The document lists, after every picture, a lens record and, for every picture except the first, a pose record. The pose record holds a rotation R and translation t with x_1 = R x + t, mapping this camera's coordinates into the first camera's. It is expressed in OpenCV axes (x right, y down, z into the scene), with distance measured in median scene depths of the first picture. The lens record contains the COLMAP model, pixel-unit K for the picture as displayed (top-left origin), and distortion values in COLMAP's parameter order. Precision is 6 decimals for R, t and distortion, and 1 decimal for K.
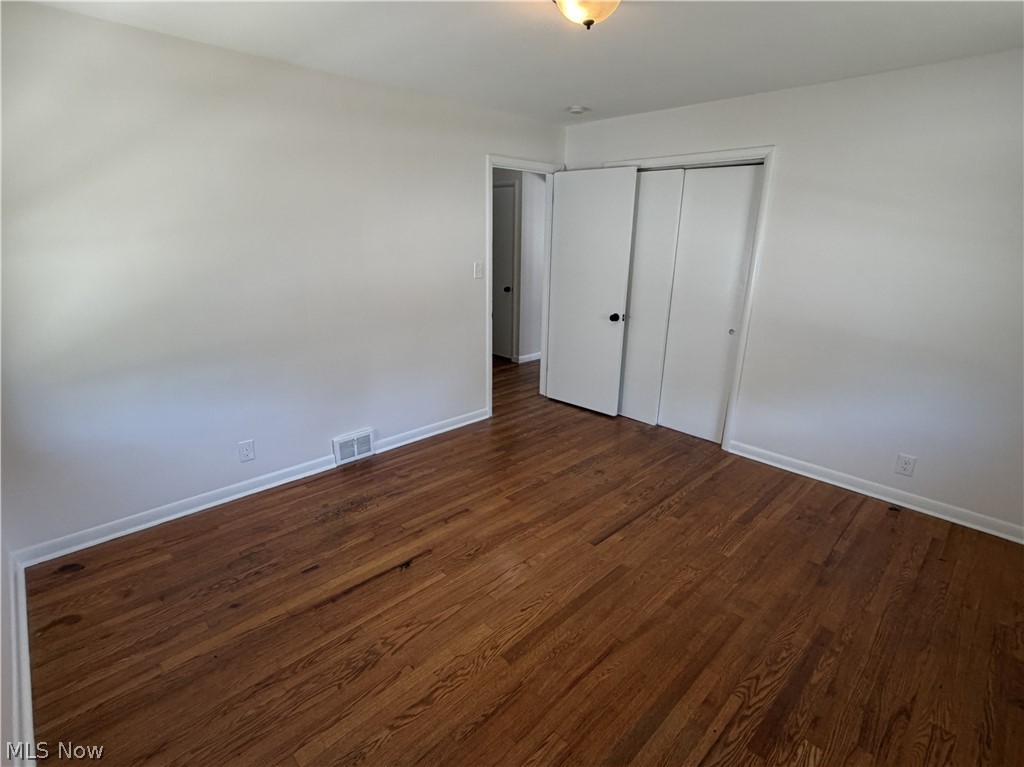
lens RADIAL K [[494.8, 0, 508.4], [0, 494.8, 382.9], [0, 0, 1]] dist [-0.001091, 0.000795]
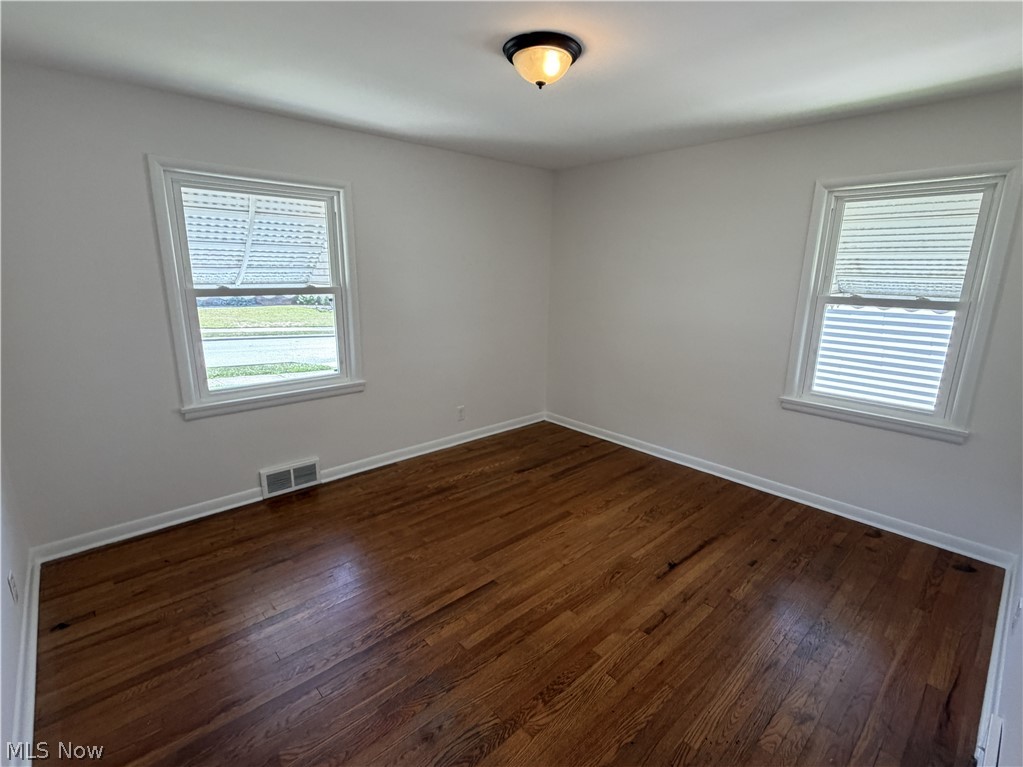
lens RADIAL K [[494.3, 0, 509.3], [0, 494.3, 384.3], [0, 0, 1]] dist [-0.001091, 0.000795]
pose [[-0.999392, -0.031133, 0.015716, 0.130480], [-0.018882, 0.861908, 0.506713, -0.461076], [-0.029321, 0.506108, -0.861971, 1.526653]]
